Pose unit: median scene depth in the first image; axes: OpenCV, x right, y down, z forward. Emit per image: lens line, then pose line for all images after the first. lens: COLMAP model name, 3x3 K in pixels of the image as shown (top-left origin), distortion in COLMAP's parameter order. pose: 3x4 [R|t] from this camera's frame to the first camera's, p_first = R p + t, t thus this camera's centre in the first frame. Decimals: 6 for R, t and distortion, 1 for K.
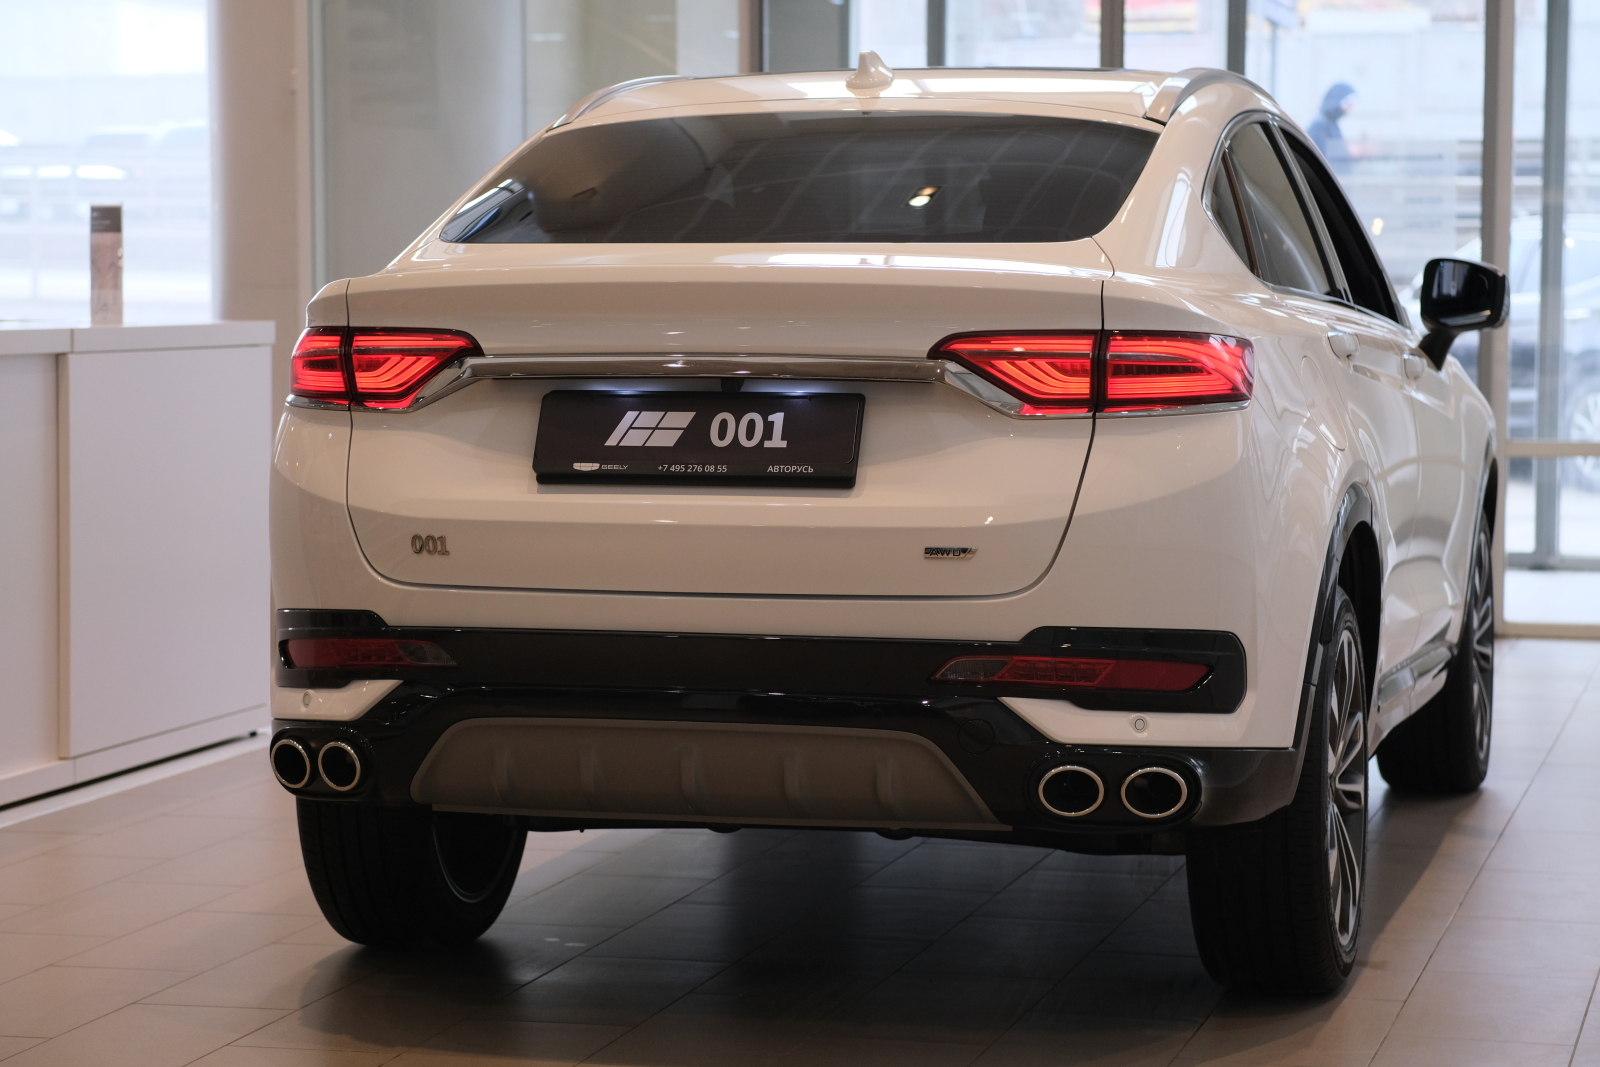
lens RADIAL K [[3935.0, 0, 791.8], [0, 3935.0, 523.0], [0, 0, 1]] dist [0.387494, 0.000000]
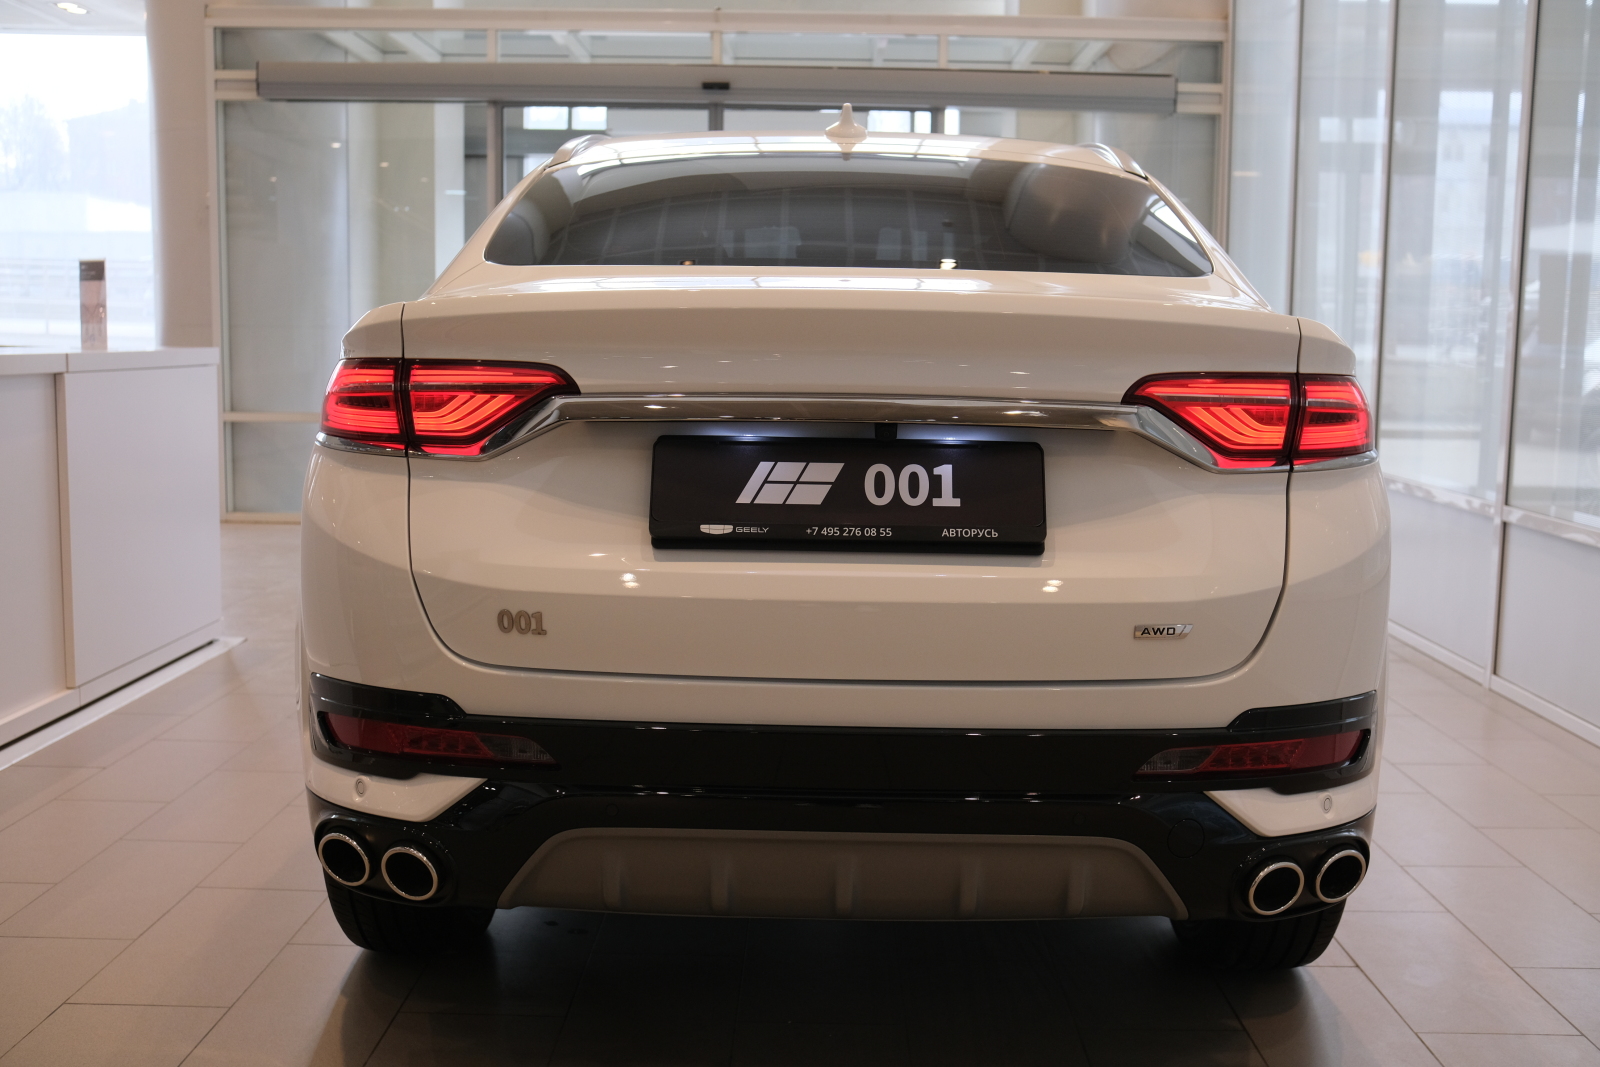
lens RADIAL K [[1601.6, 0, 813.6], [0, 1601.6, 550.4], [0, 0, 1]] dist [-0.059948, 0.000000]
pose [[0.966333, -0.018553, 0.256625, -0.118222], [-0.000245, 0.997330, 0.073027, -0.034241], [-0.257295, -0.070631, 0.963748, 0.658835]]
